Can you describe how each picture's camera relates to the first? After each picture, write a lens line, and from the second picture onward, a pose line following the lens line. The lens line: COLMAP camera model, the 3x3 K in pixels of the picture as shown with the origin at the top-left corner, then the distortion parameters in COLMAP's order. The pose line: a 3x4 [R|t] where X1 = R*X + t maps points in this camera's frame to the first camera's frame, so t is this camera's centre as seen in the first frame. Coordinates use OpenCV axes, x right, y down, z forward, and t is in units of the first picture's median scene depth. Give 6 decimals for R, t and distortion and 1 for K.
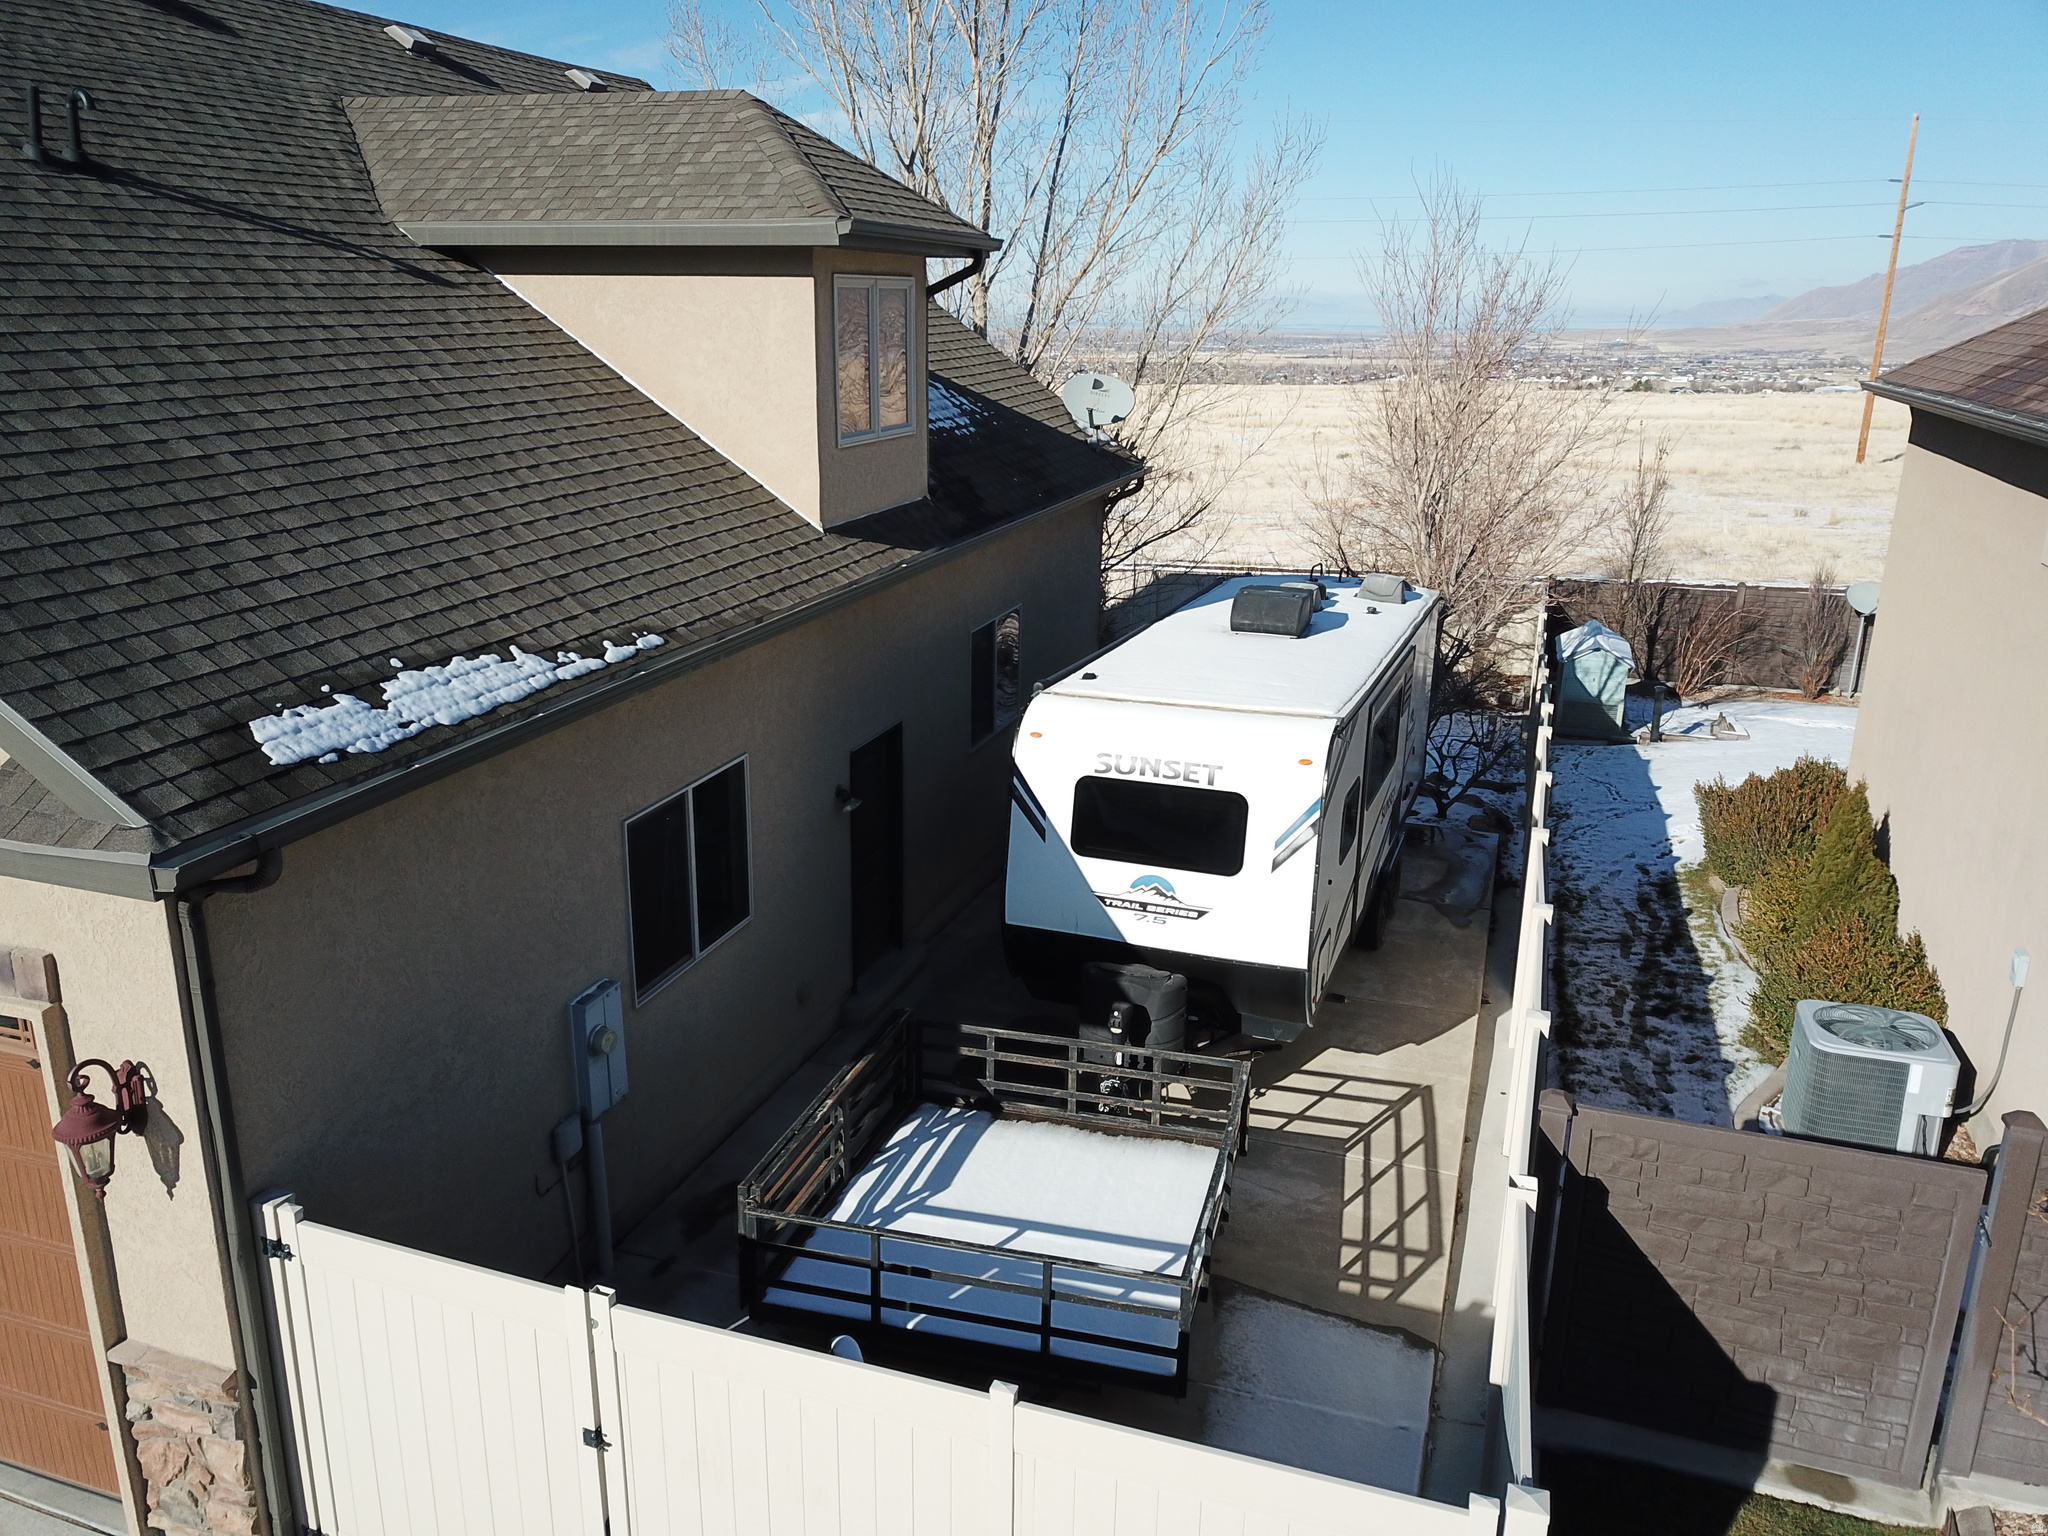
lens RADIAL K [[1552.7, 0, 1022.1], [0, 1552.7, 780.4], [0, 0, 1]] dist [0.011704, -0.000851]
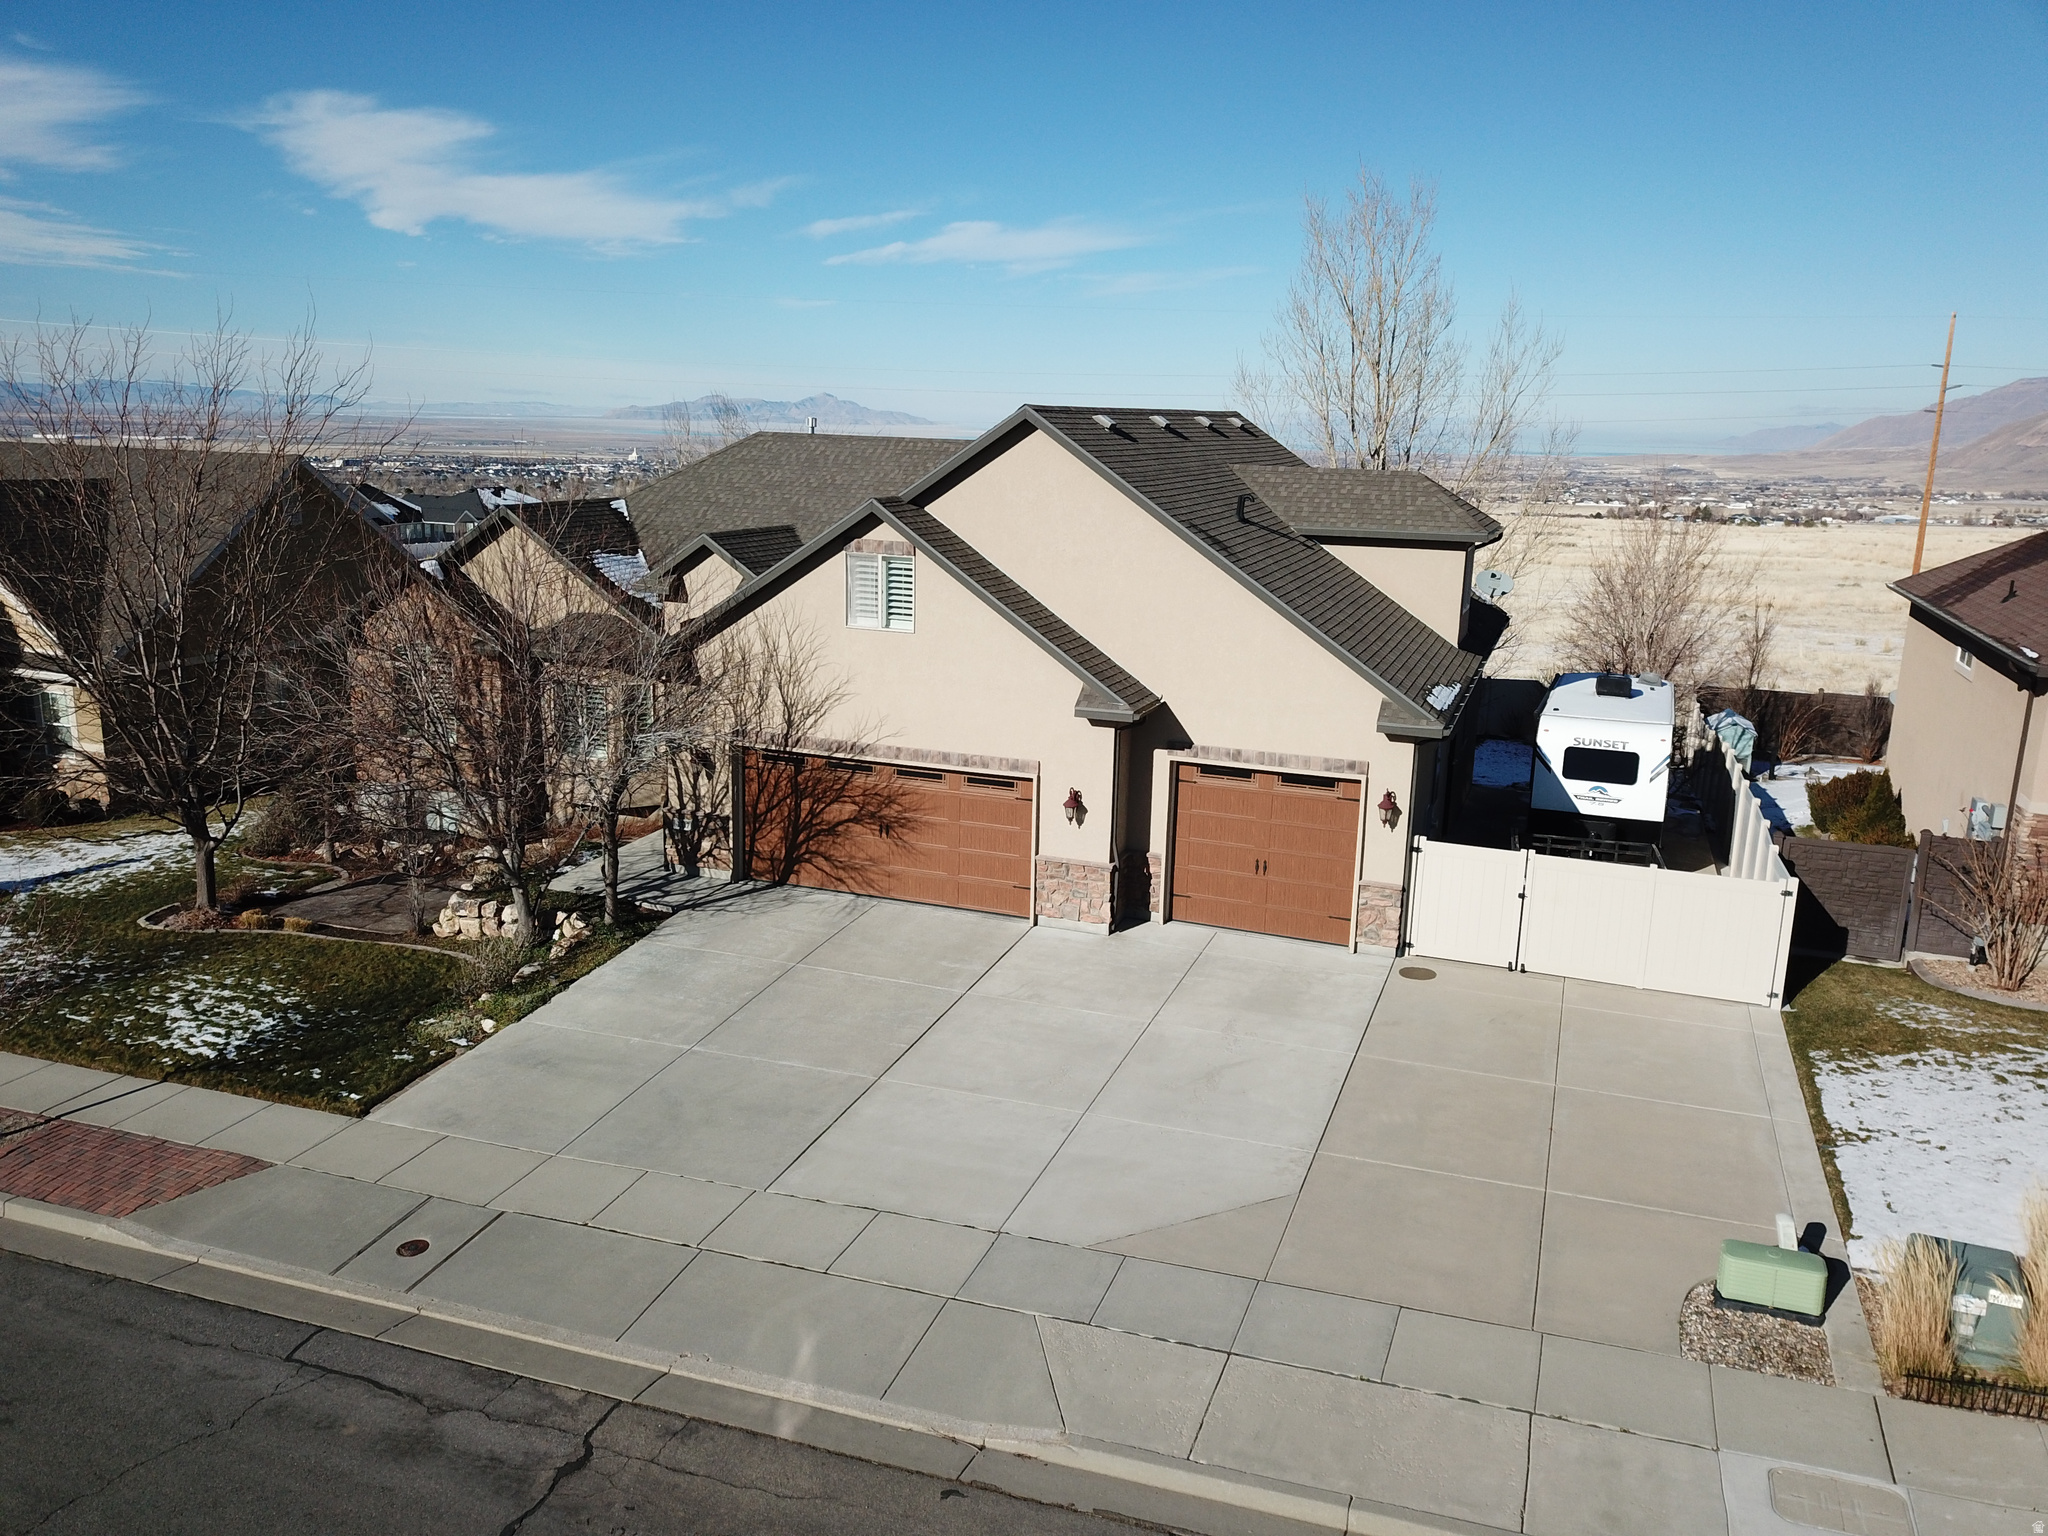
lens RADIAL K [[1565.8, 0, 1018.4], [0, 1565.8, 787.1], [0, 0, 1]] dist [0.010331, -0.002980]
pose [[0.999296, 0.019529, -0.032024, -0.634760], [-0.021654, 0.997490, -0.067414, 0.208958], [0.030627, 0.068060, 0.997211, -1.286164]]
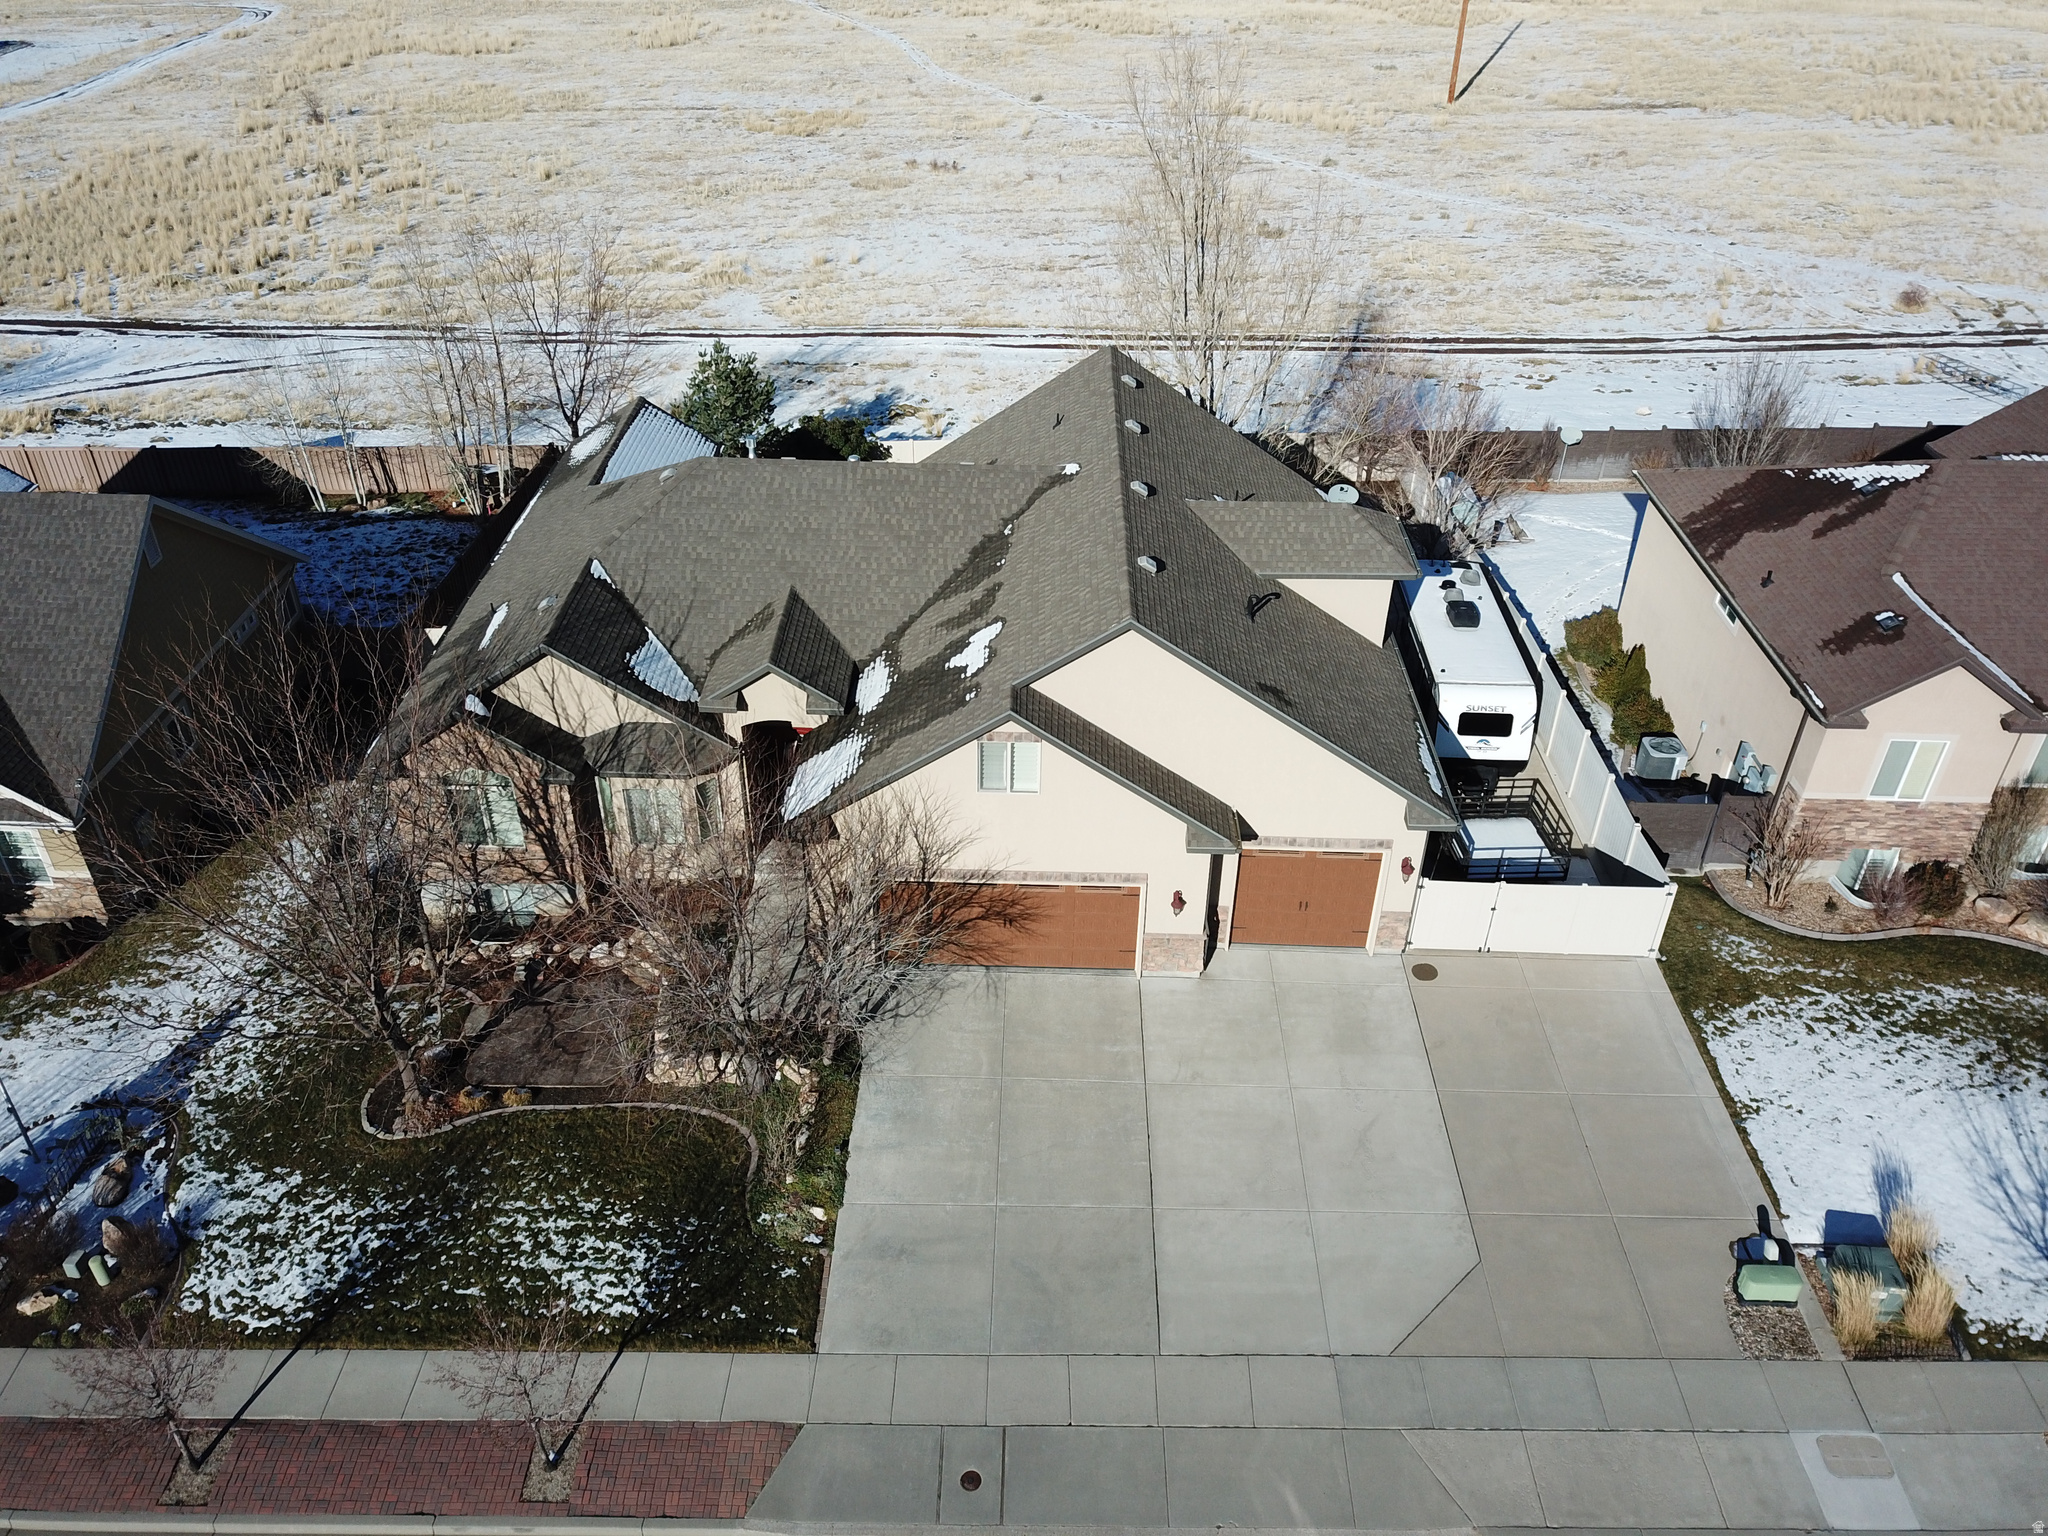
lens RADIAL K [[1560.9, 0, 1024.0], [0, 1560.9, 768.0], [0, 0, 1]] dist [0.010187, -0.000664]
pose [[0.953213, -0.170968, 0.249308, -1.393048], [0.087738, 0.945674, 0.313055, -0.831625], [-0.289286, -0.276534, 0.916429, -1.478930]]
